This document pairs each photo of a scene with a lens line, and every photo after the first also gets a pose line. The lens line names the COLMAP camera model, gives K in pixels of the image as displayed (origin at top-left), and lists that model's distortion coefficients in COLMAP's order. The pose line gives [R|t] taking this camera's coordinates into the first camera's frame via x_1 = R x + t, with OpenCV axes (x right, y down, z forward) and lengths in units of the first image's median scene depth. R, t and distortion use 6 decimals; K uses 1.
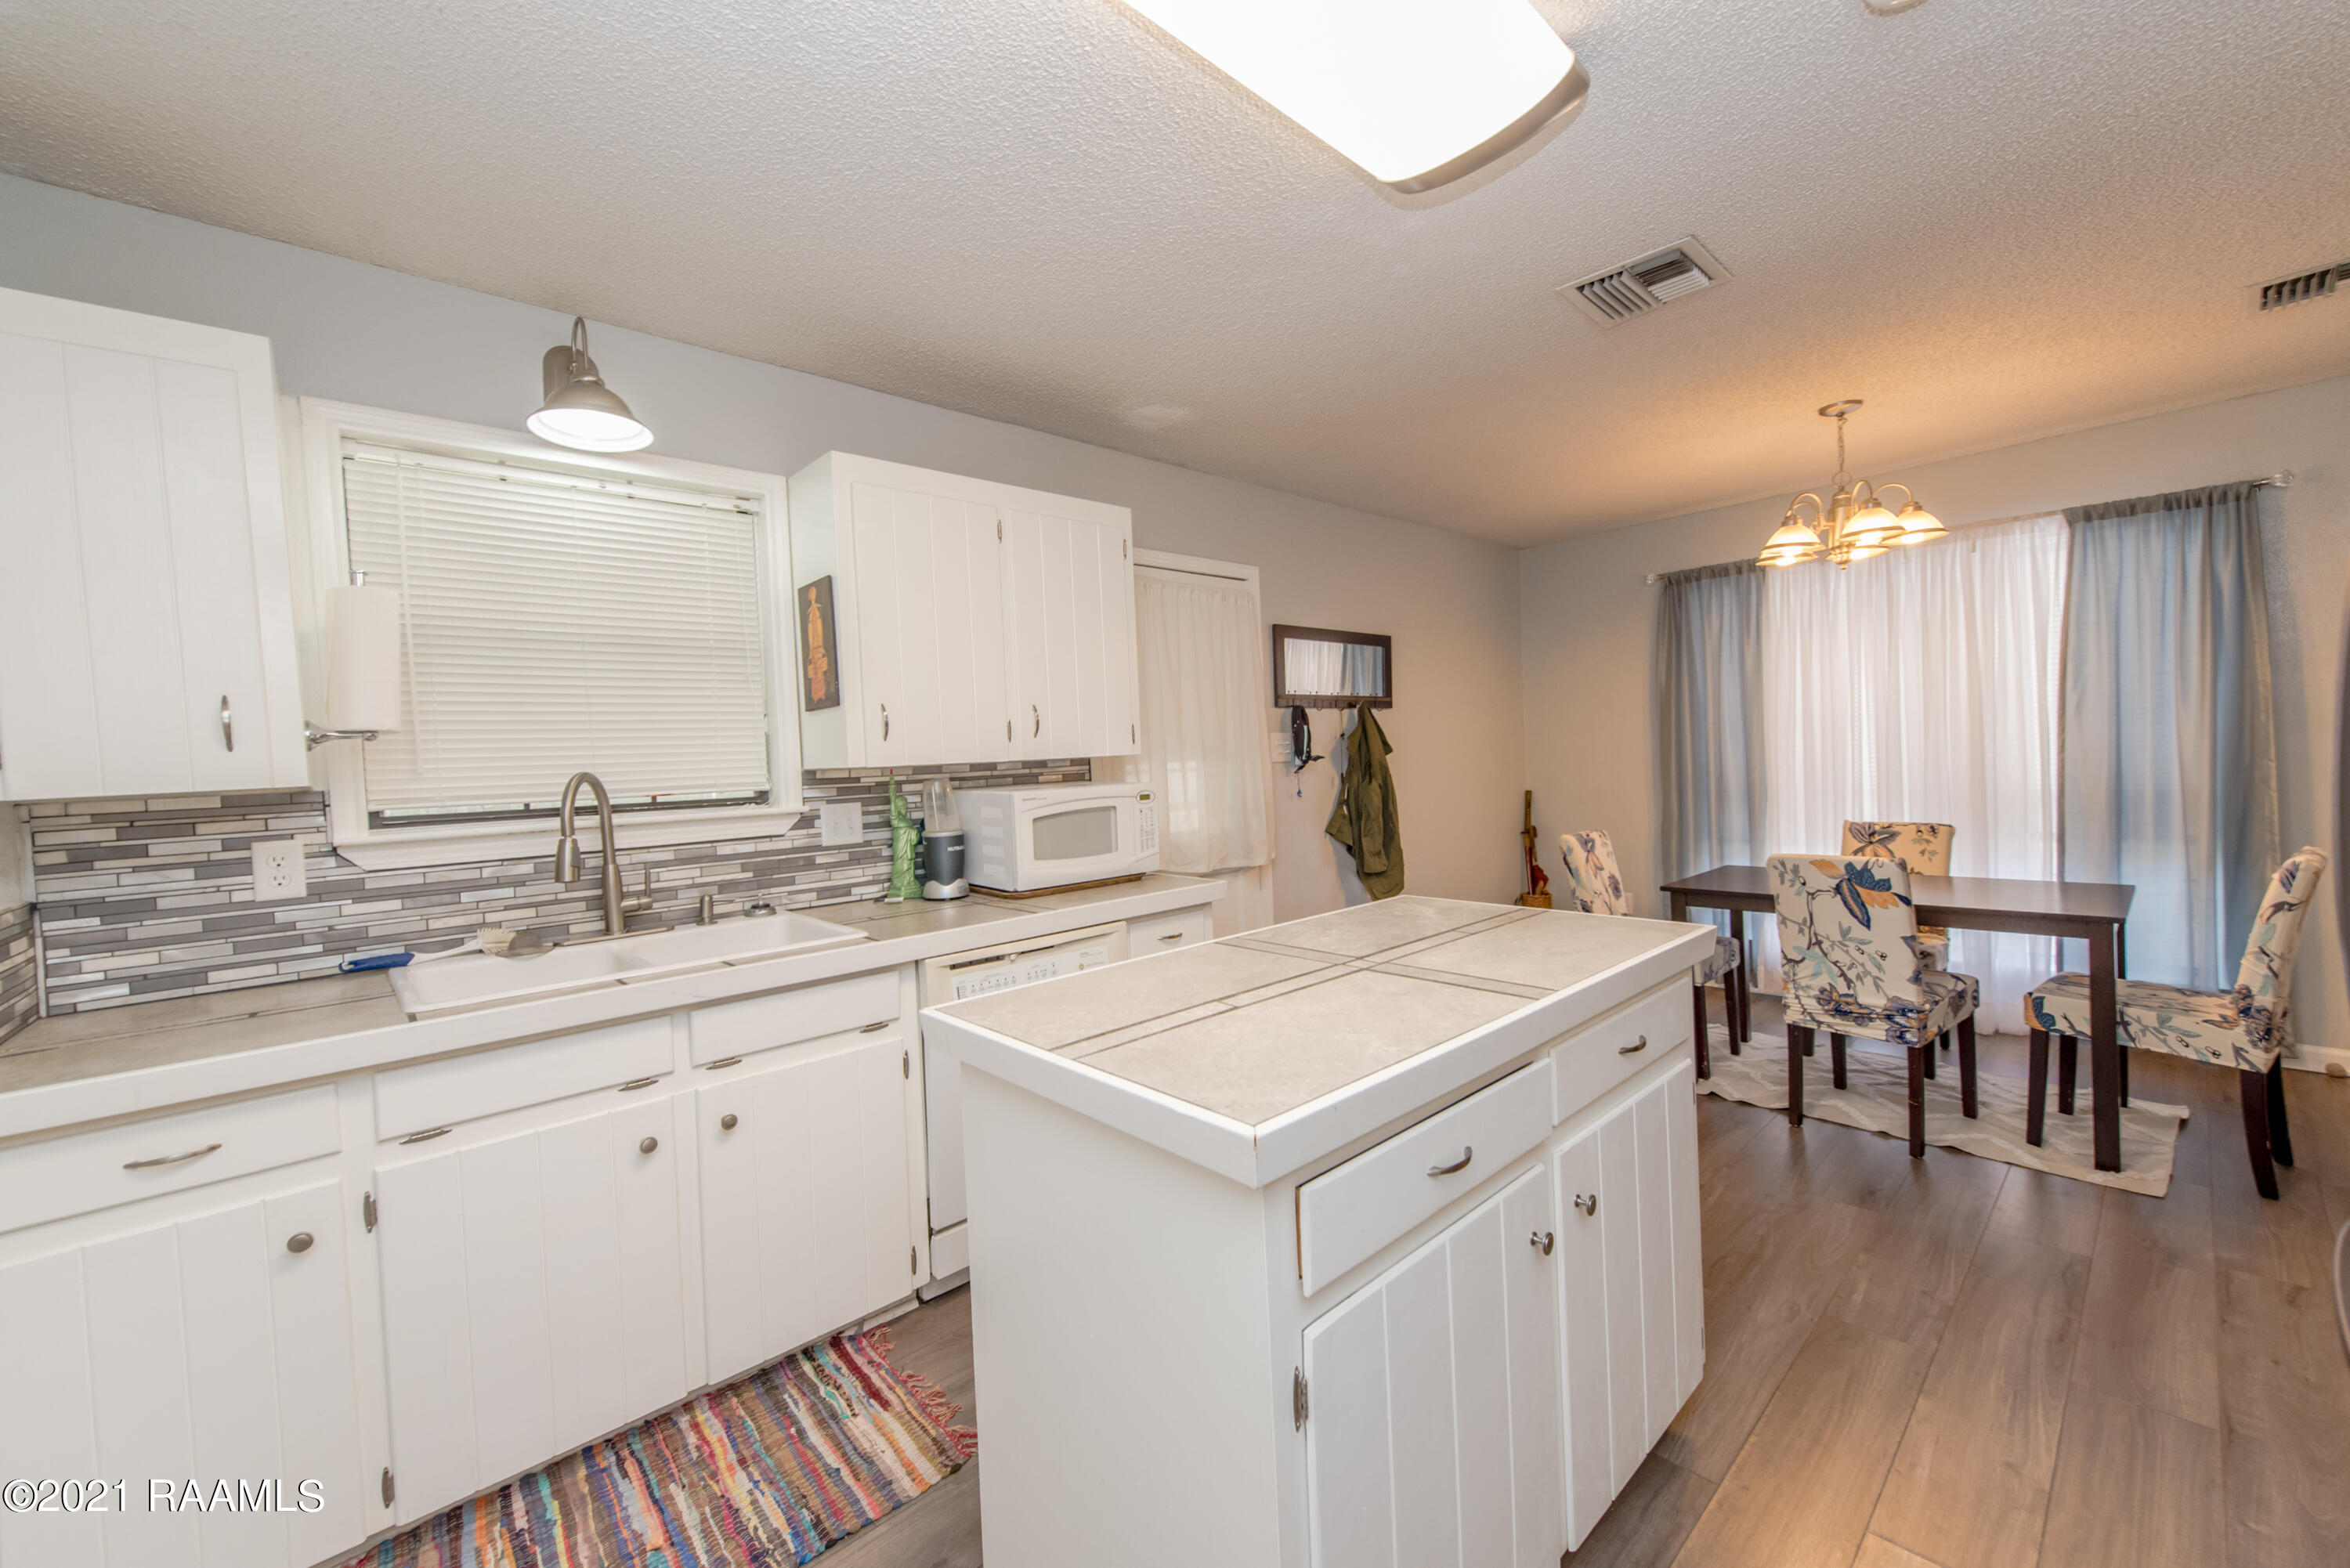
lens RADIAL K [[915.4, 0, 1169.6], [0, 915.4, 783.0], [0, 0, 1]] dist [0.002564, 0.000190]
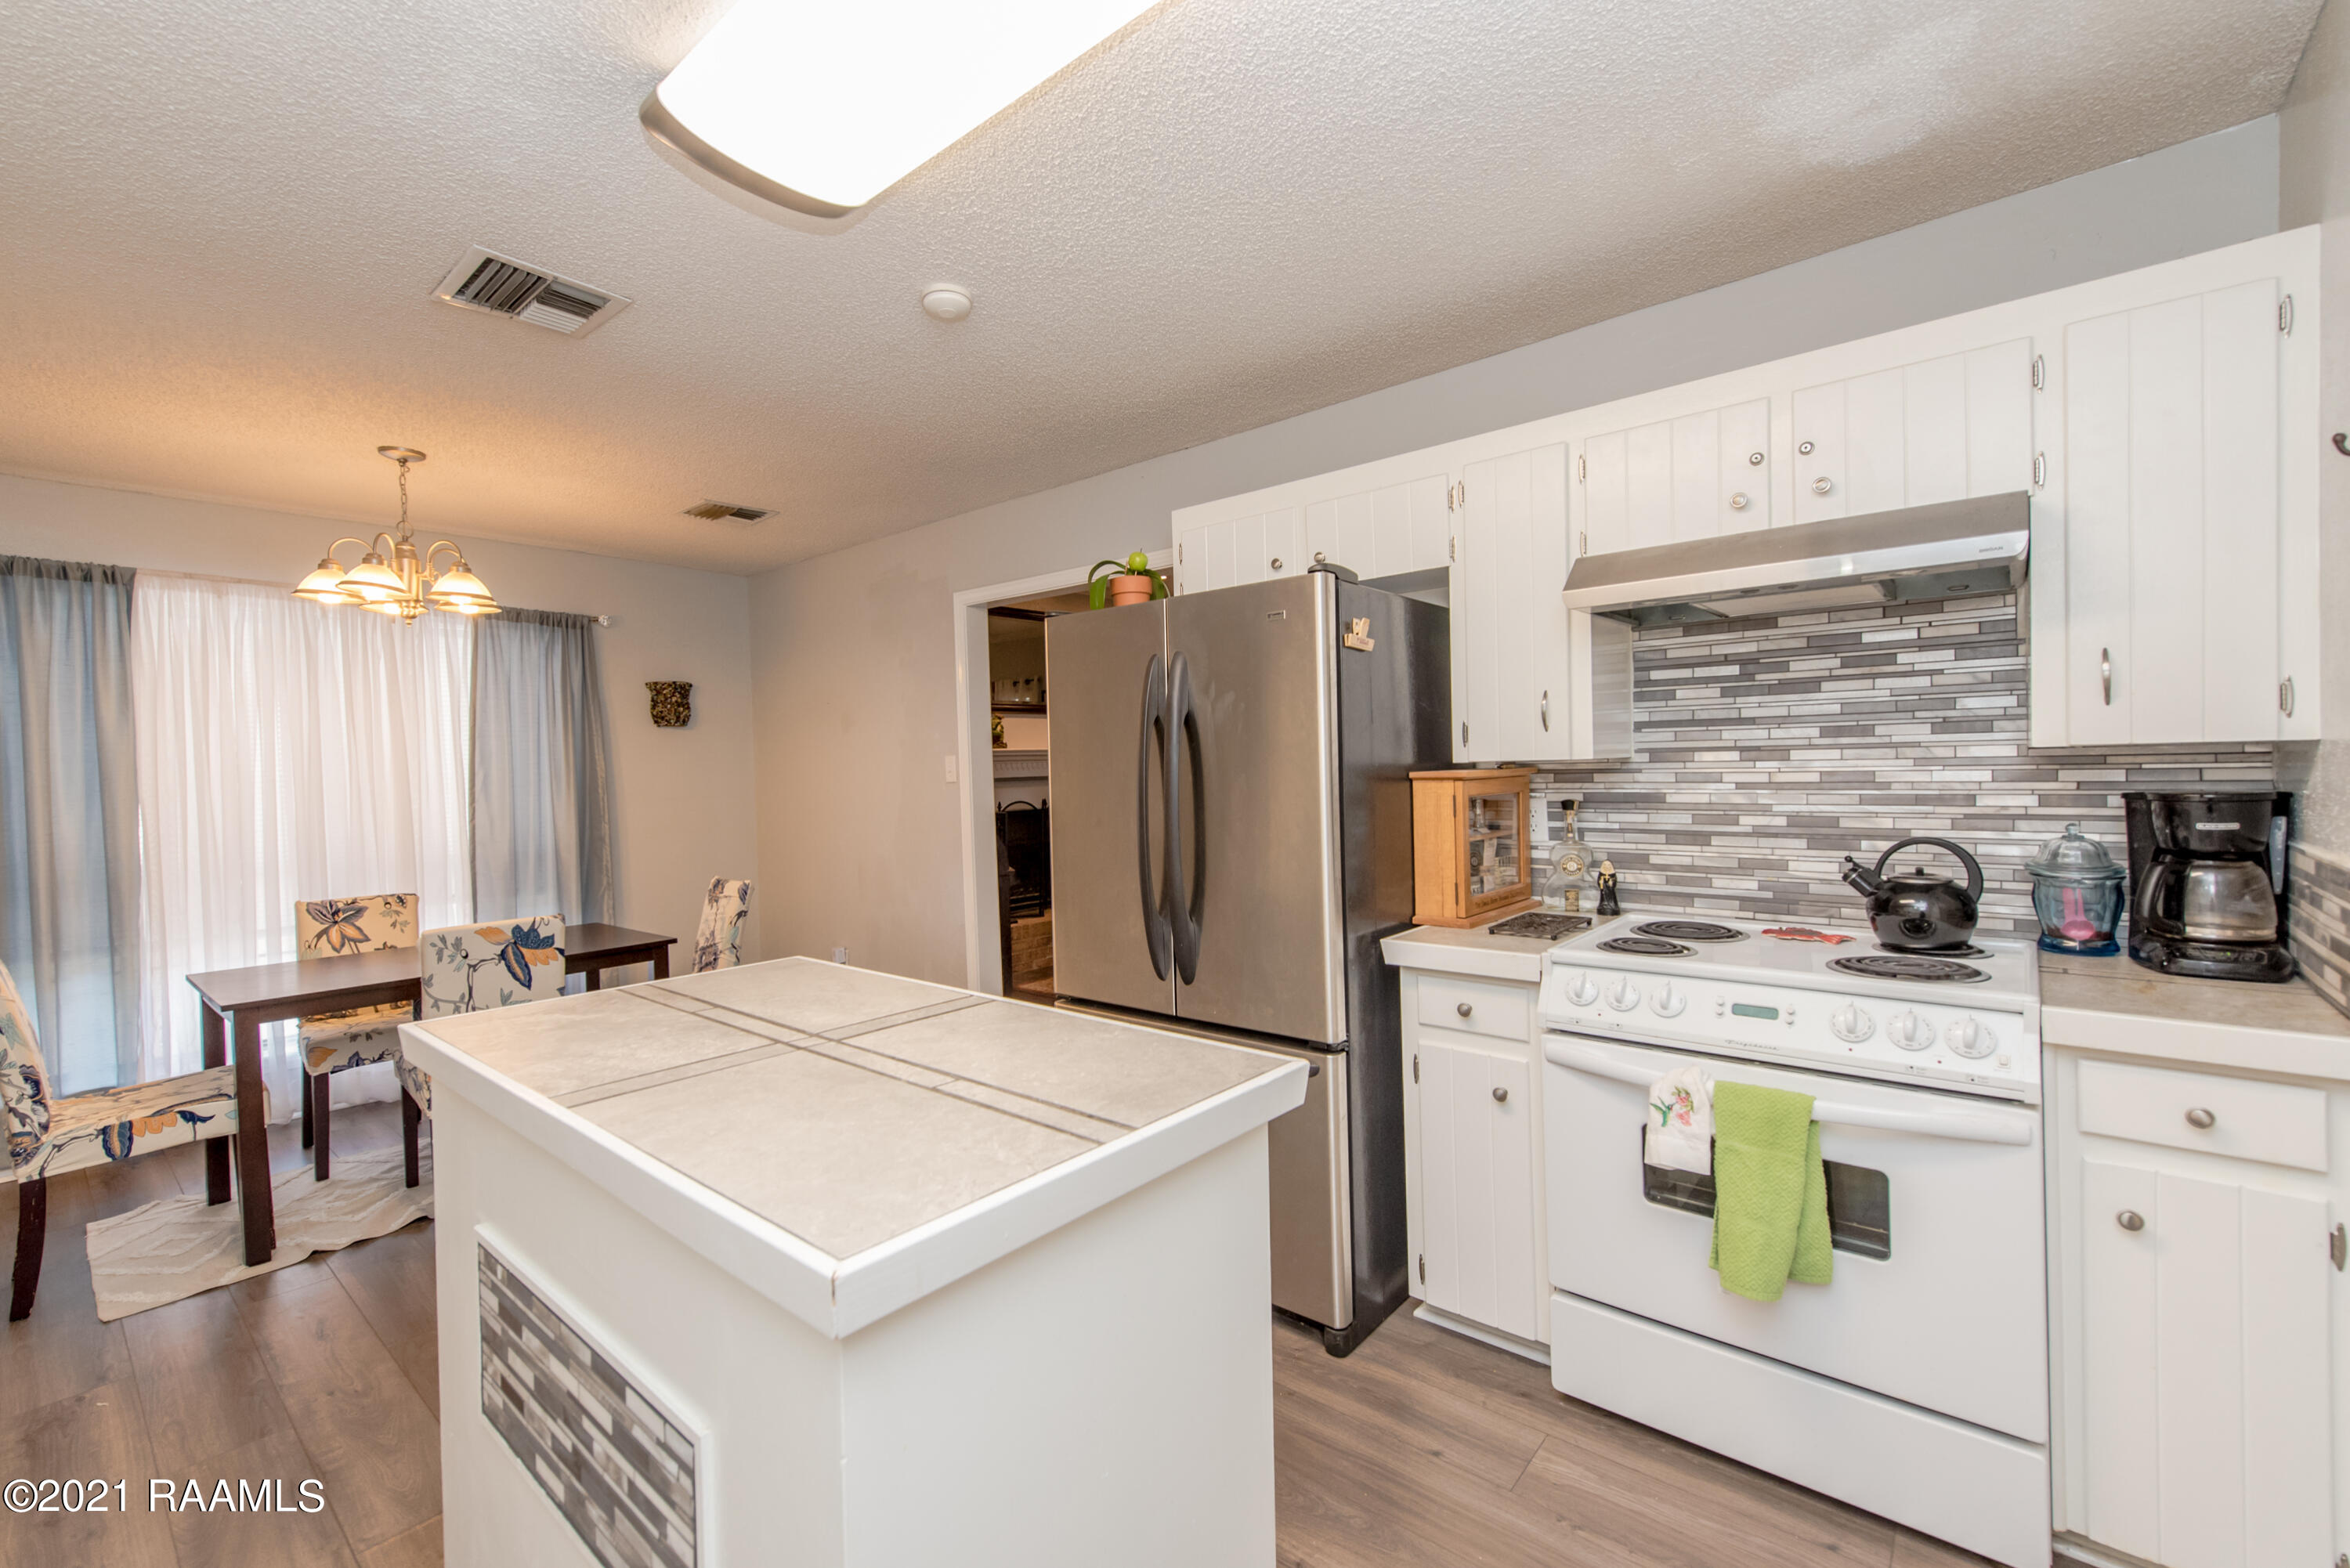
lens RADIAL K [[982.7, 0, 1170.9], [0, 982.7, 779.9], [0, 0, 1]] dist [-0.000361, -0.000064]
pose [[-0.137278, 0.033345, 0.989971, -0.860267], [0.058917, 0.997939, -0.025443, -0.004873], [-0.988779, 0.054833, -0.138959, 0.884229]]
